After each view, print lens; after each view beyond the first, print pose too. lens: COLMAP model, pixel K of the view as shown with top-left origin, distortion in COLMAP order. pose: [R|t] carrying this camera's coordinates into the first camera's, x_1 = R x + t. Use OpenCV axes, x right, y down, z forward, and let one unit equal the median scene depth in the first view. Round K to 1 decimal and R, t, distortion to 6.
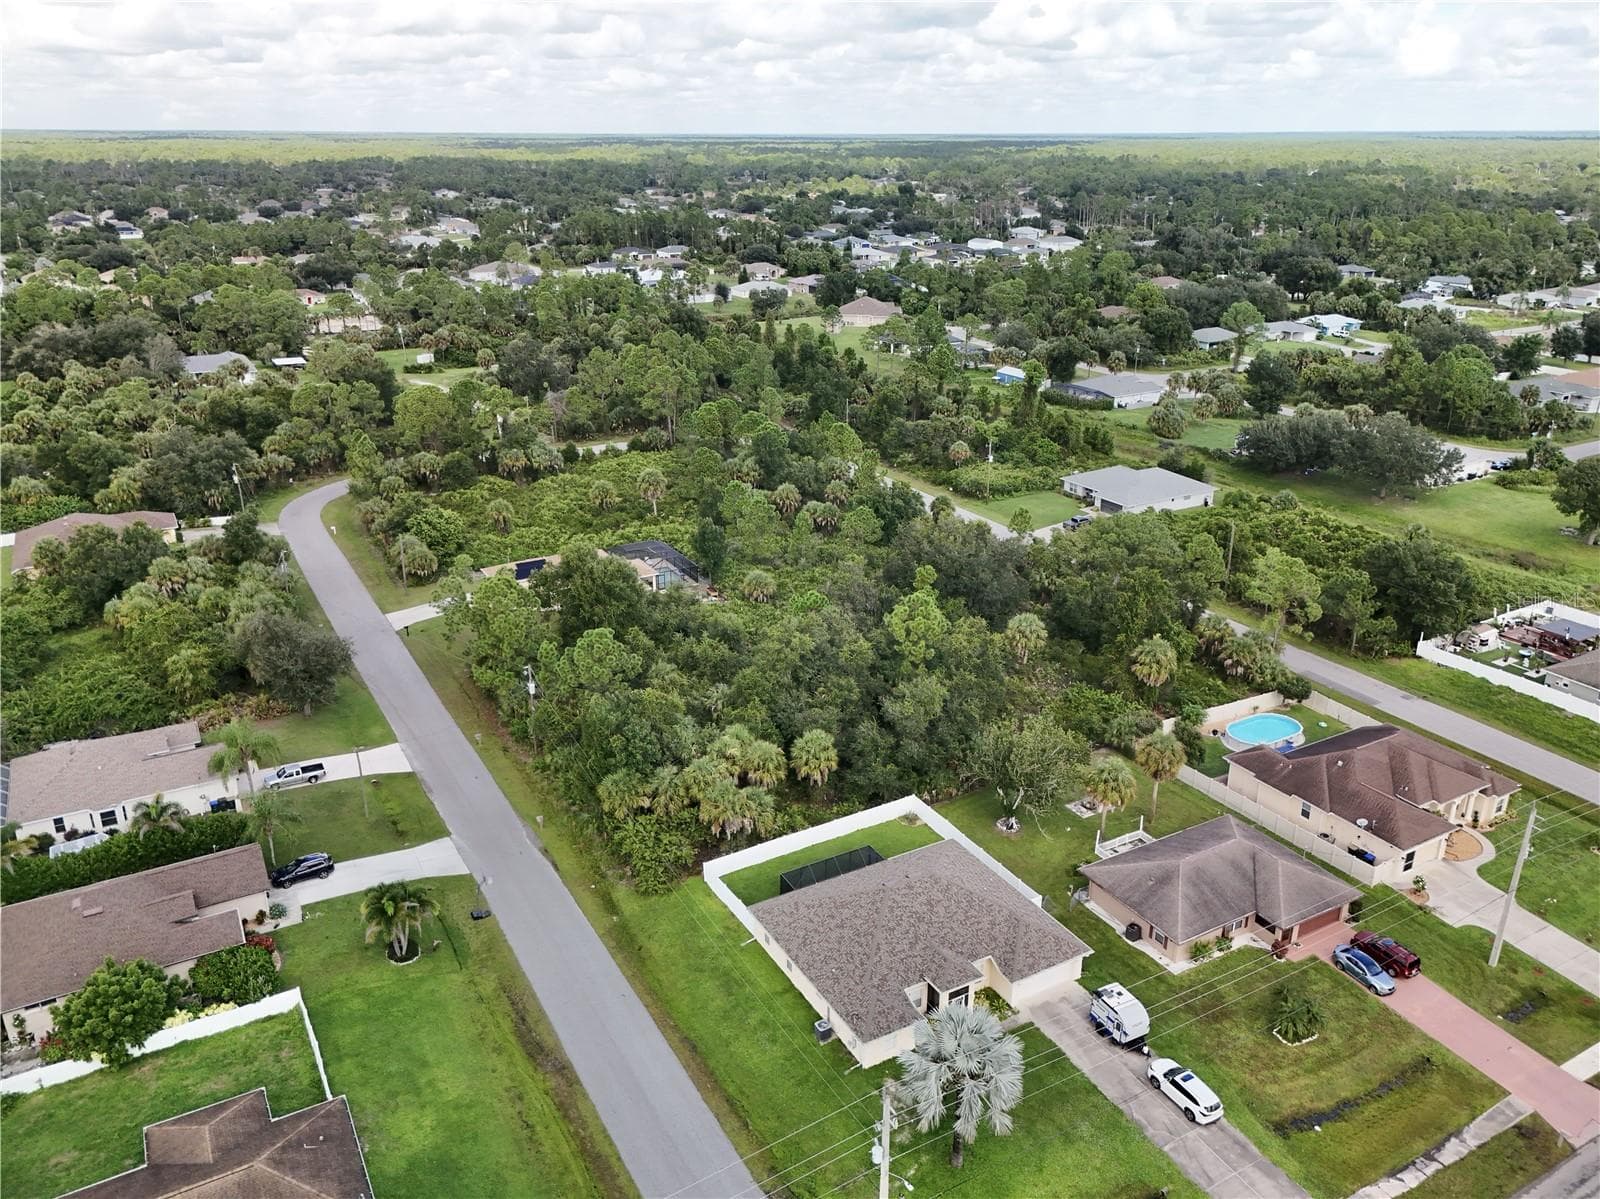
lens RADIAL K [[1196.1, 0, 803.1], [0, 1196.1, 604.1], [0, 0, 1]] dist [0.058497, -0.049228]
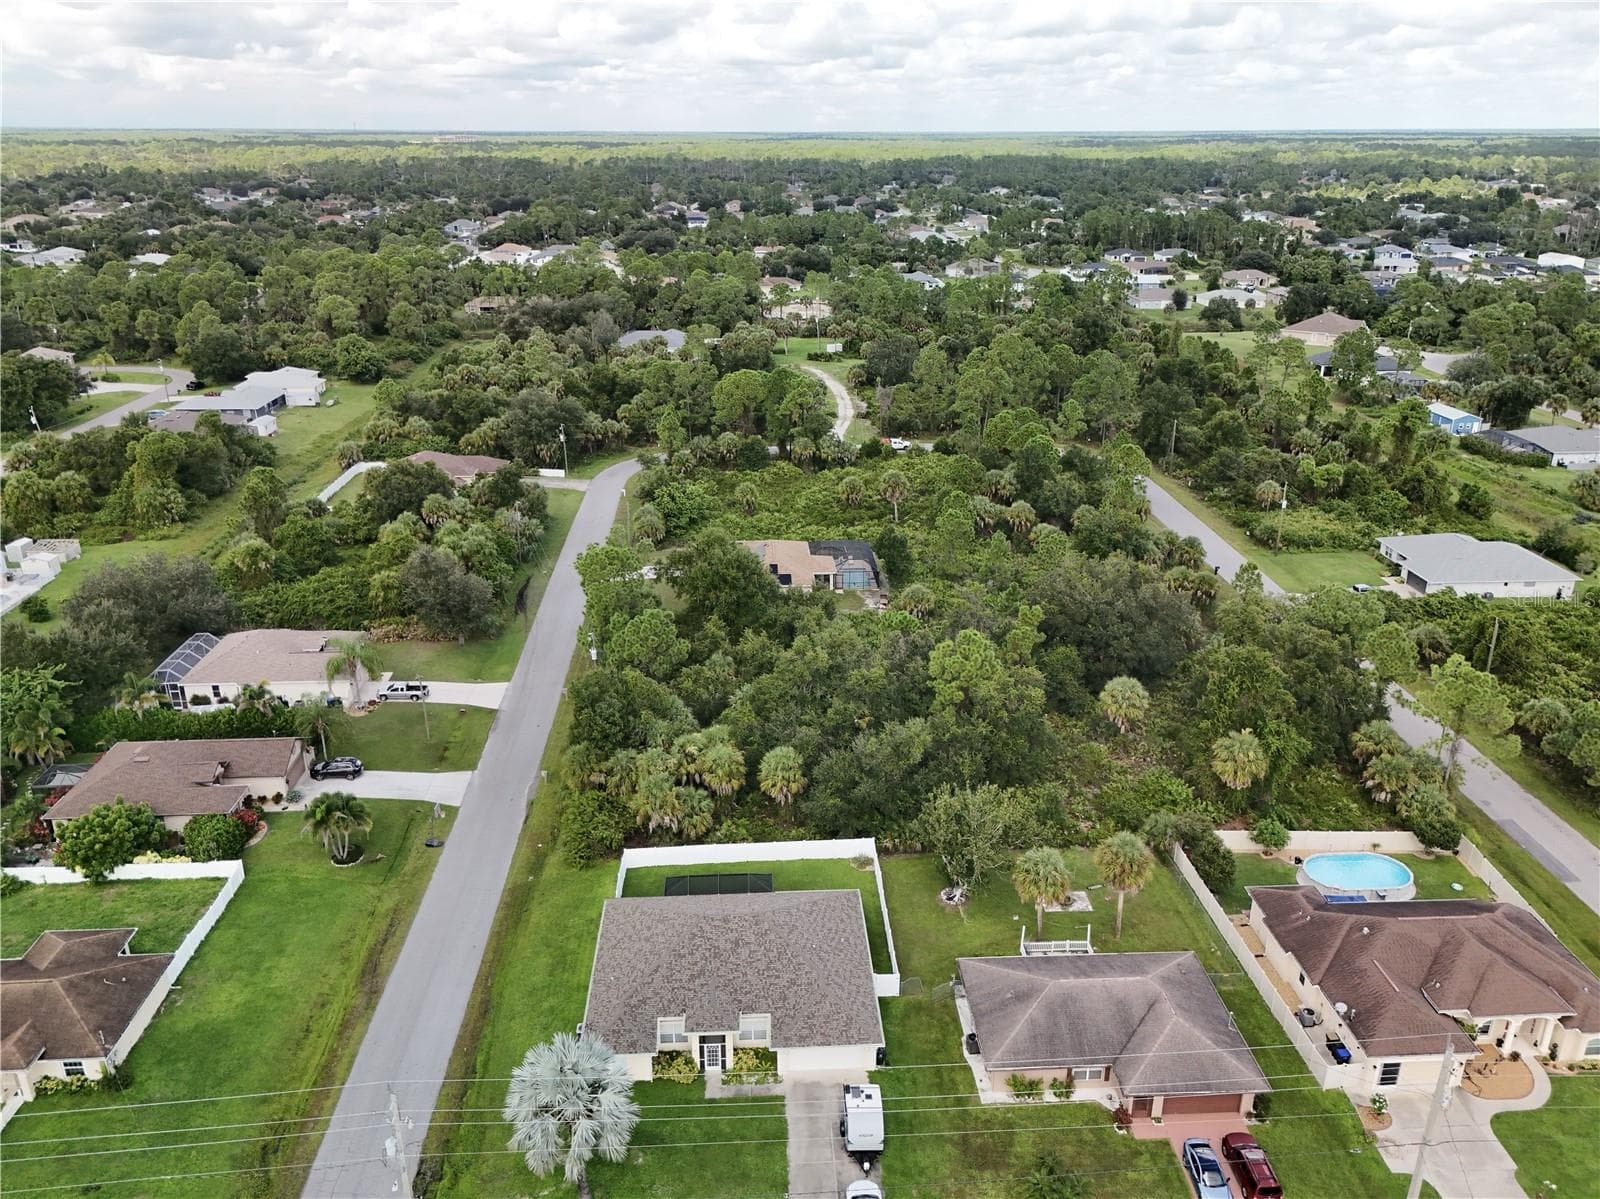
lens RADIAL K [[1201.7, 0, 804.1], [0, 1201.7, 597.9], [0, 0, 1]] dist [0.059743, -0.047543]
pose [[0.894538, 0.161357, -0.416852, 0.354935], [-0.163383, 0.986073, 0.031084, -0.040536], [0.416062, 0.040301, 0.908443, 0.100243]]
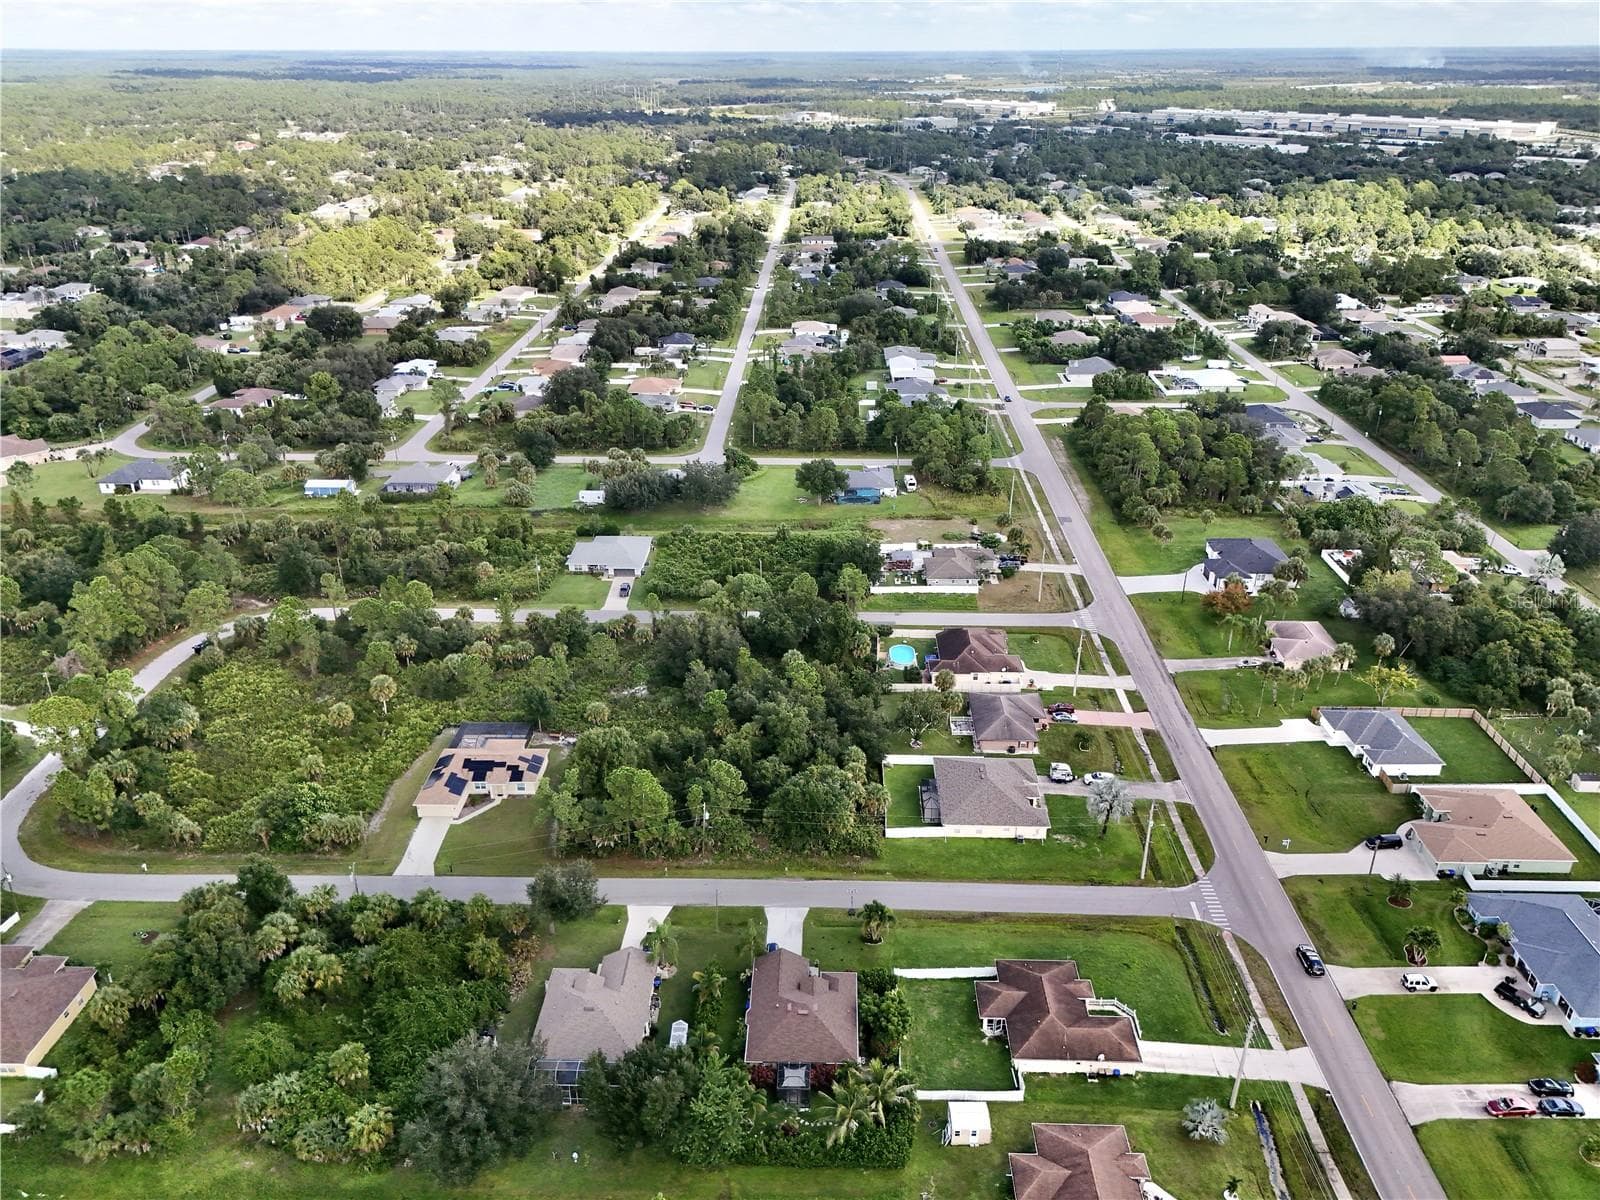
lens RADIAL K [[1180.5, 0, 803.9], [0, 1180.5, 596.2], [0, 0, 1]] dist [0.096032, -0.133120]
pose [[0.519512, -0.359953, 0.774946, -1.181466], [0.315480, 0.923661, 0.217536, -0.461460], [-0.794090, 0.131467, 0.593412, -0.053719]]
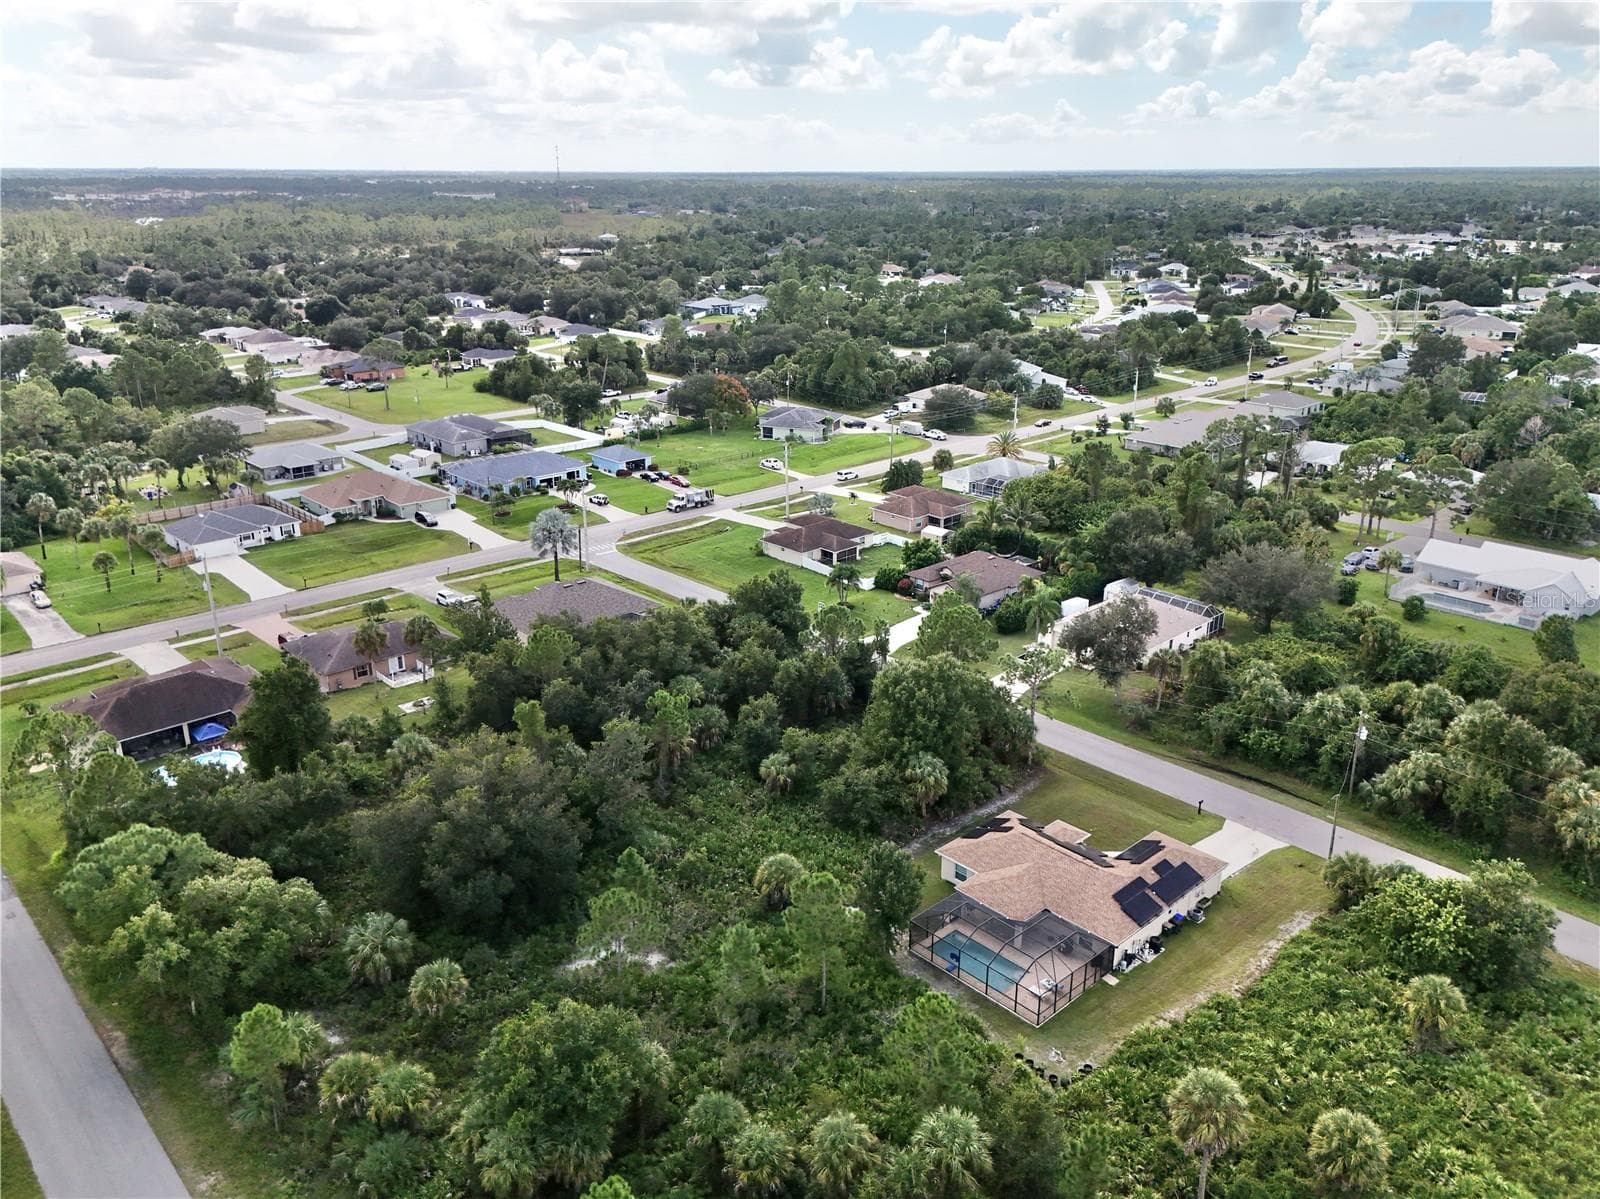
lens RADIAL K [[1196.1, 0, 803.1], [0, 1196.1, 604.1], [0, 0, 1]] dist [0.058497, -0.049228]
pose [[-0.974018, 0.076645, -0.213106, 0.094431], [-0.083200, 0.754085, 0.651485, -0.679213], [0.210633, 0.652289, -0.728116, 1.715649]]
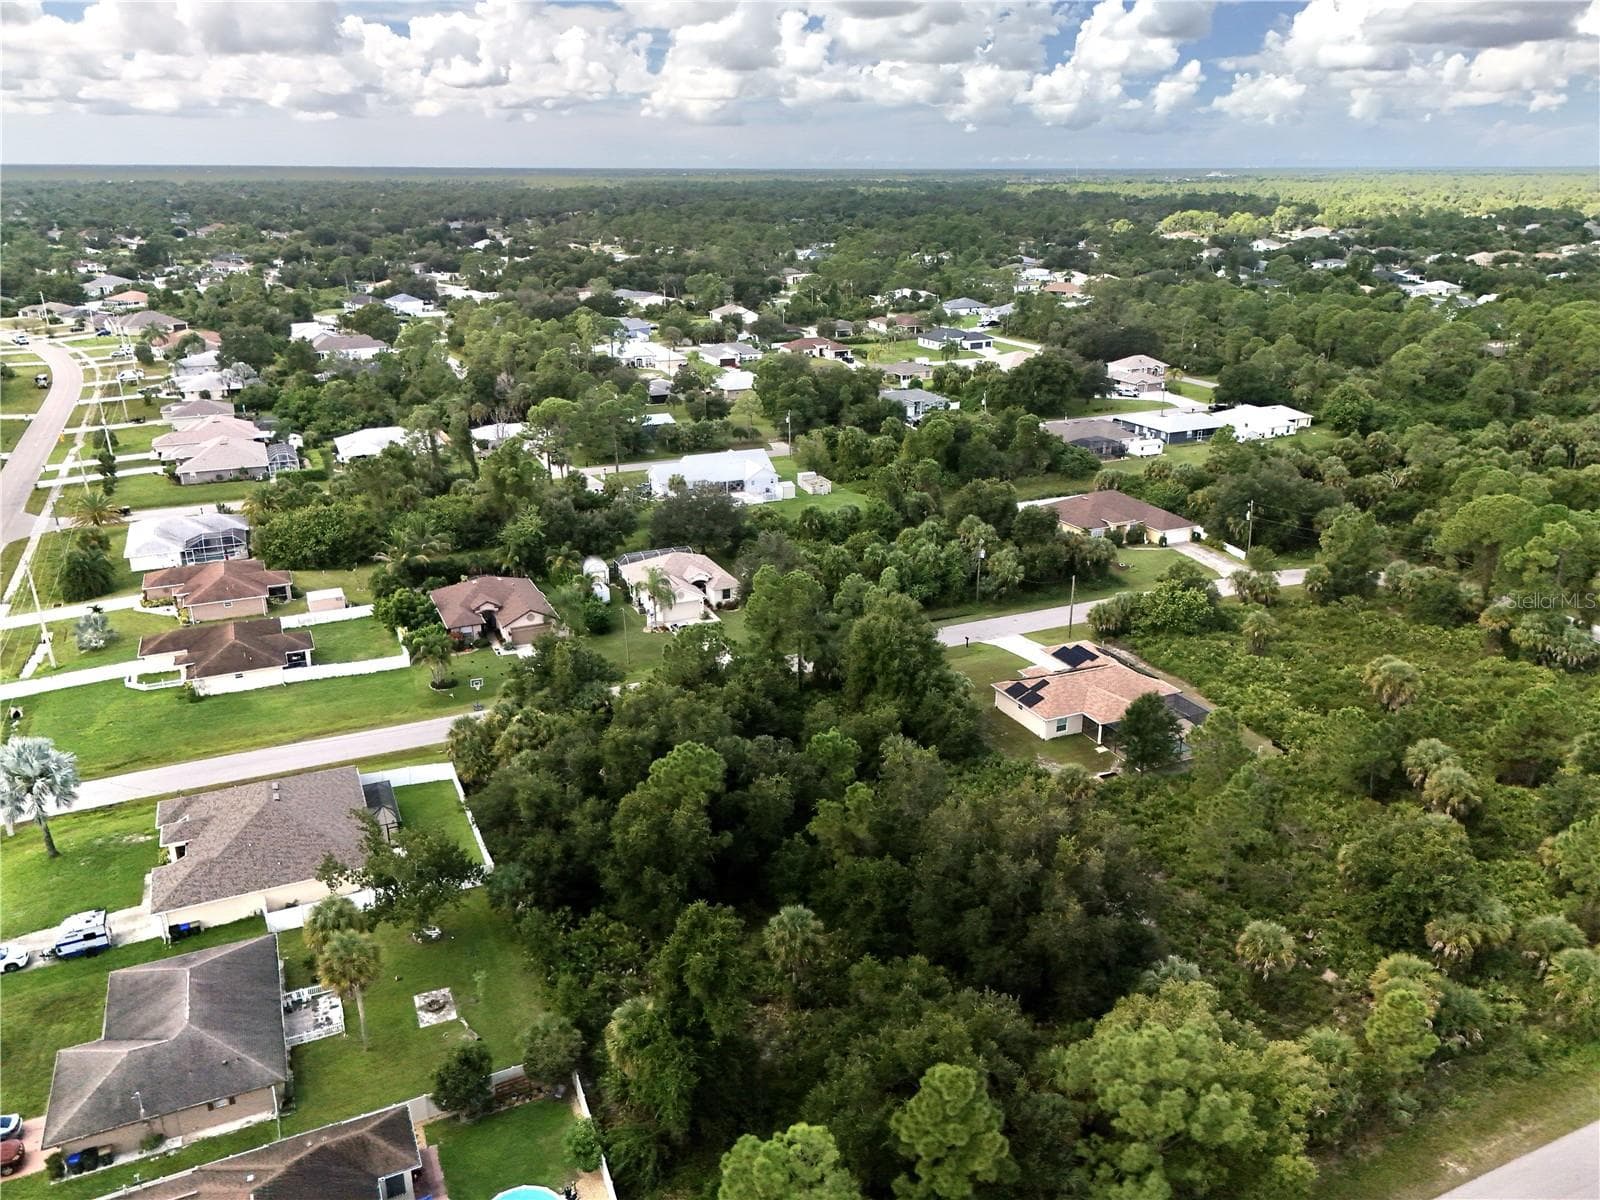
lens RADIAL K [[1193.3, 0, 805.9], [0, 1193.3, 595.9], [0, 0, 1]] dist [0.060507, -0.055792]
pose [[-0.081806, 0.333499, -0.939194, 0.776848], [-0.367271, 0.865947, 0.339480, -0.380793], [0.926509, 0.372711, 0.051645, 0.964200]]
